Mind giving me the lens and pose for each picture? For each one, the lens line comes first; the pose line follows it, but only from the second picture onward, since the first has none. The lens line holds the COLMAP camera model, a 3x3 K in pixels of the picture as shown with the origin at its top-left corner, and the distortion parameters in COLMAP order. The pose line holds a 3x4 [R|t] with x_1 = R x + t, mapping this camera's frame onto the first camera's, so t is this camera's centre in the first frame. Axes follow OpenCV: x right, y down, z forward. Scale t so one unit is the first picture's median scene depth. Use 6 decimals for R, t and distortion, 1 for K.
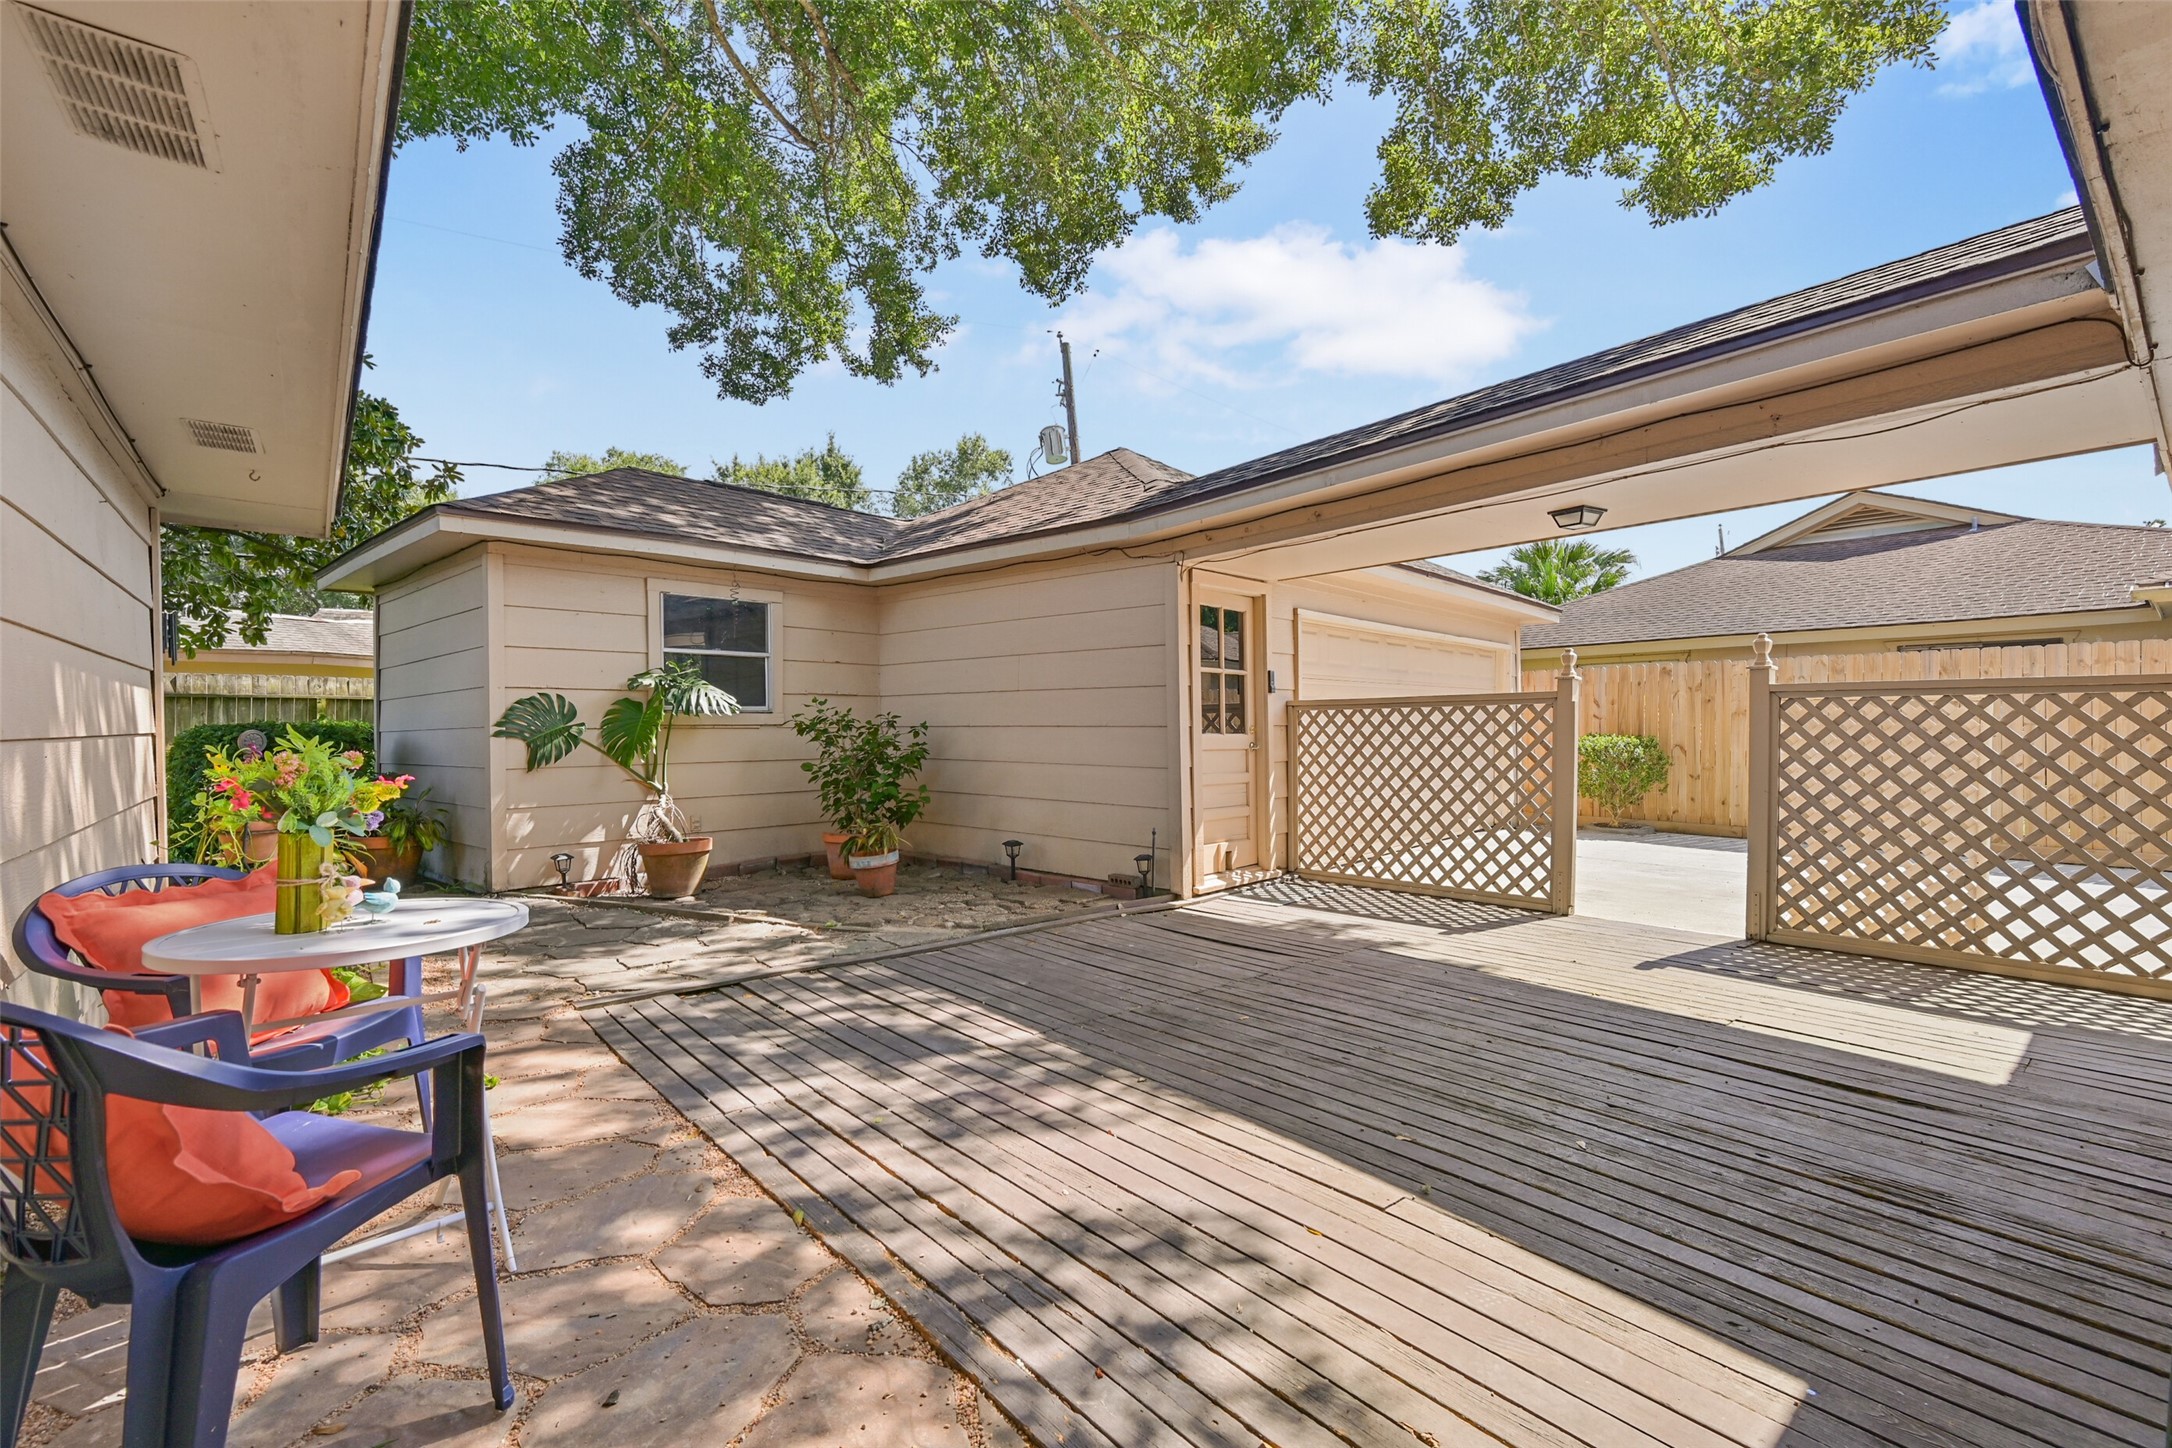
lens RADIAL K [[862.9, 0, 1085.8], [0, 862.9, 730.9], [0, 0, 1]] dist [0.002843, 0.000147]
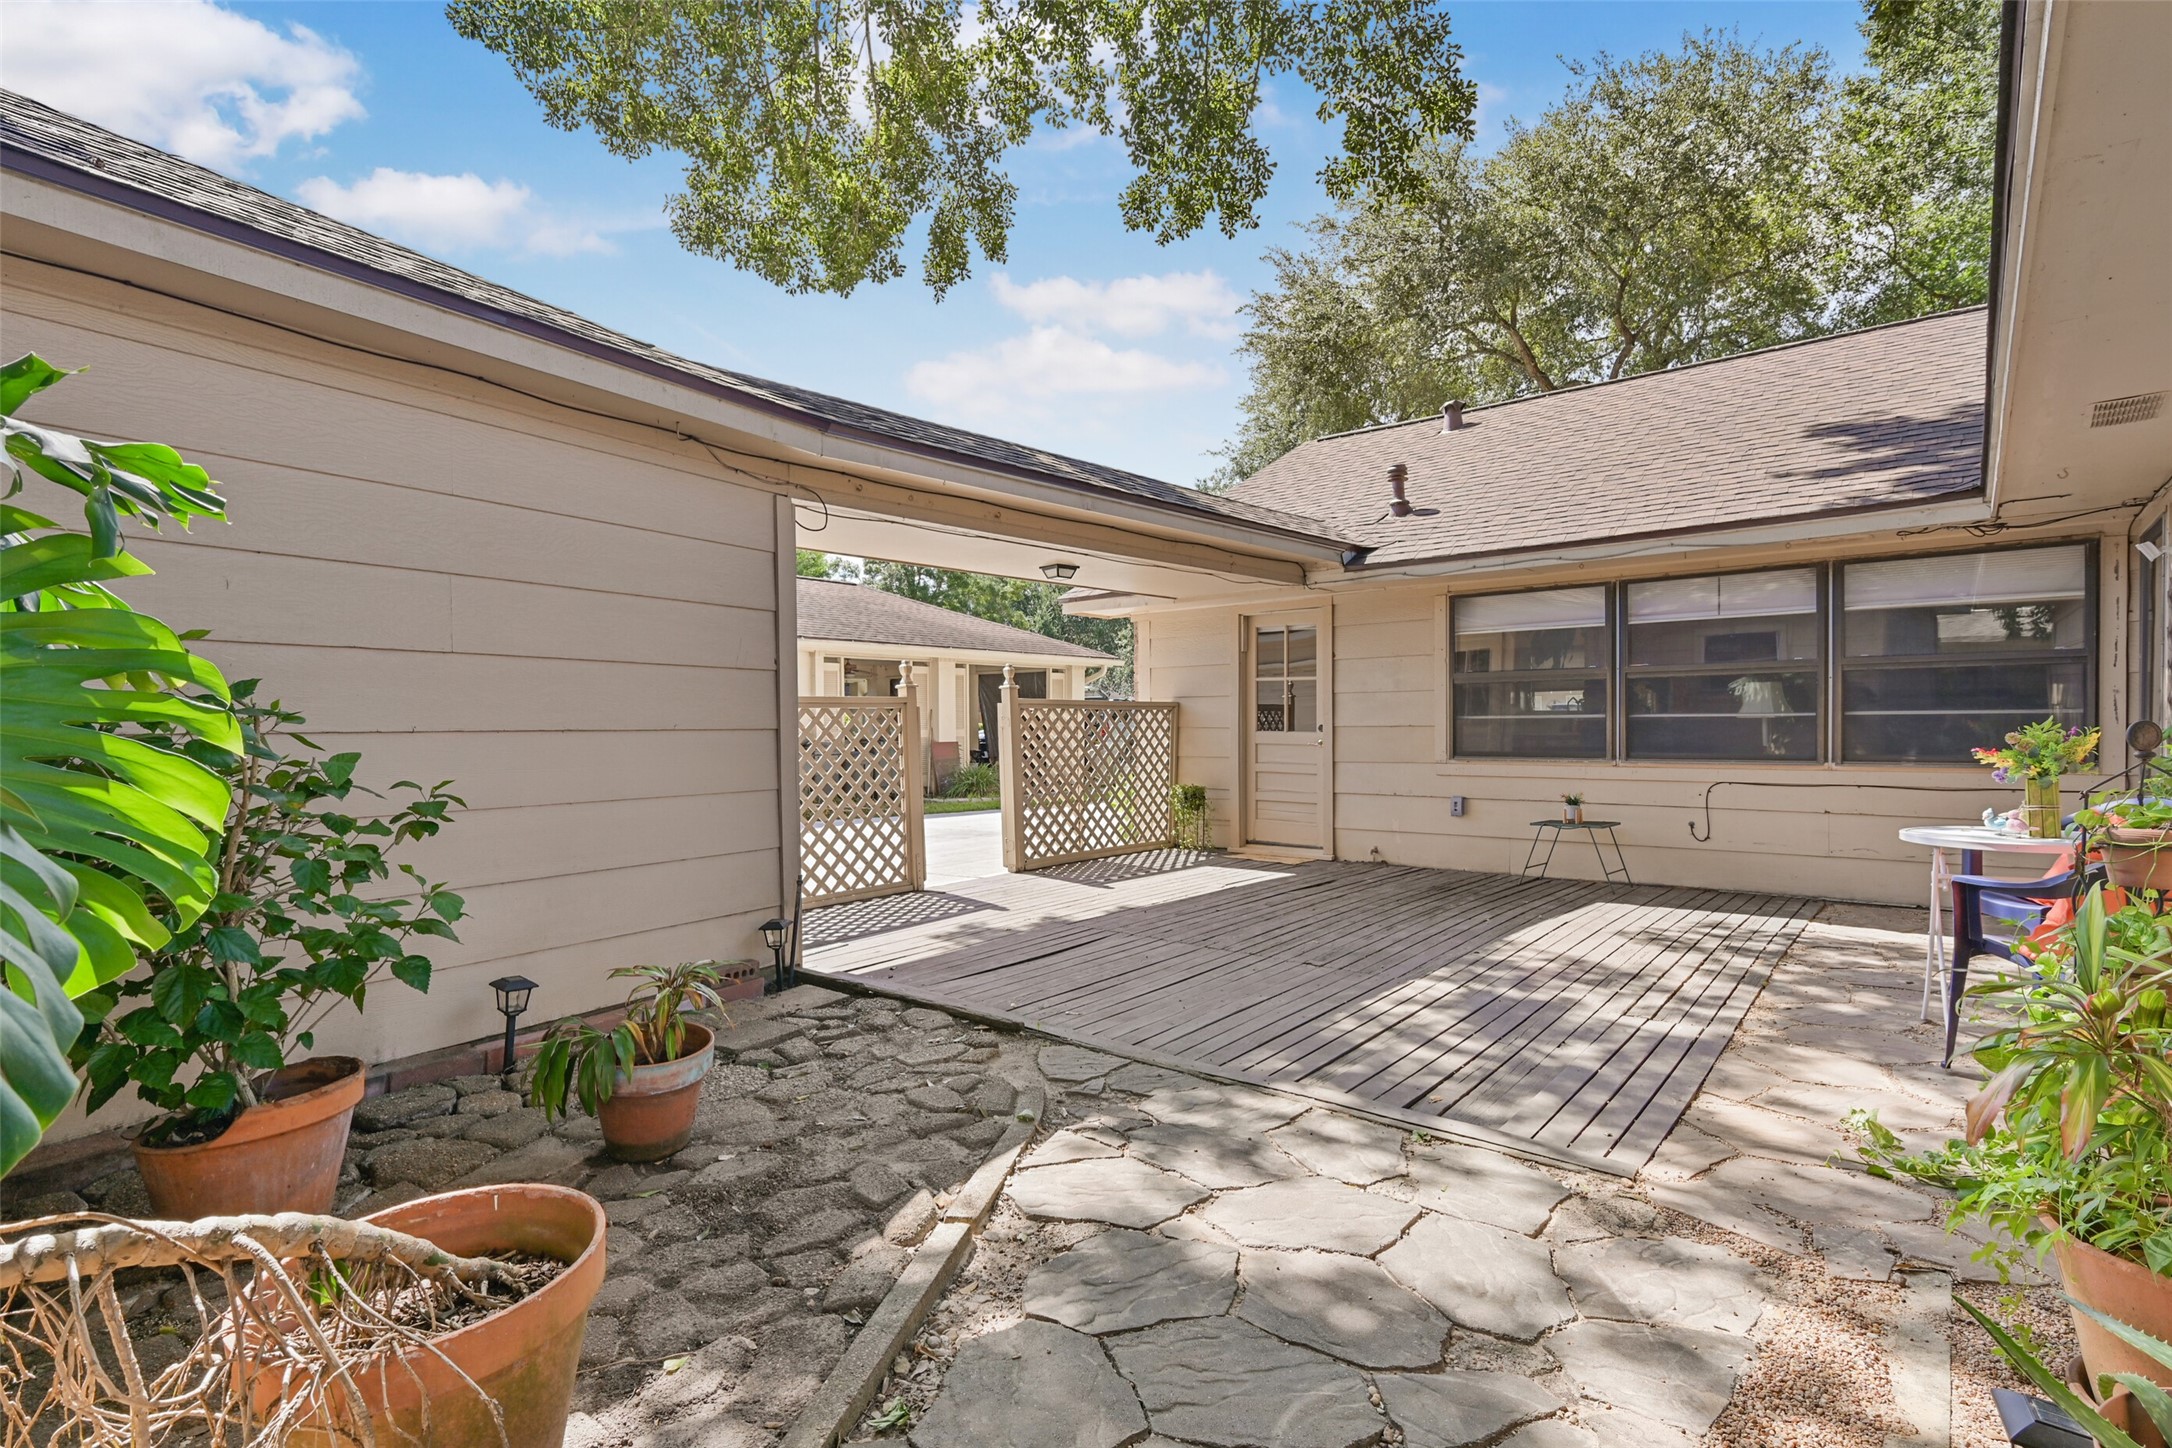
lens RADIAL K [[993.1, 0, 1087.1], [0, 993.1, 722.6], [0, 0, 1]] dist [0.008441, 0.000546]
pose [[-0.113939, 0.006007, 0.993470, -1.323183], [0.015361, 0.999873, -0.004284, -0.005346], [-0.993369, 0.014772, -0.114017, 1.543686]]
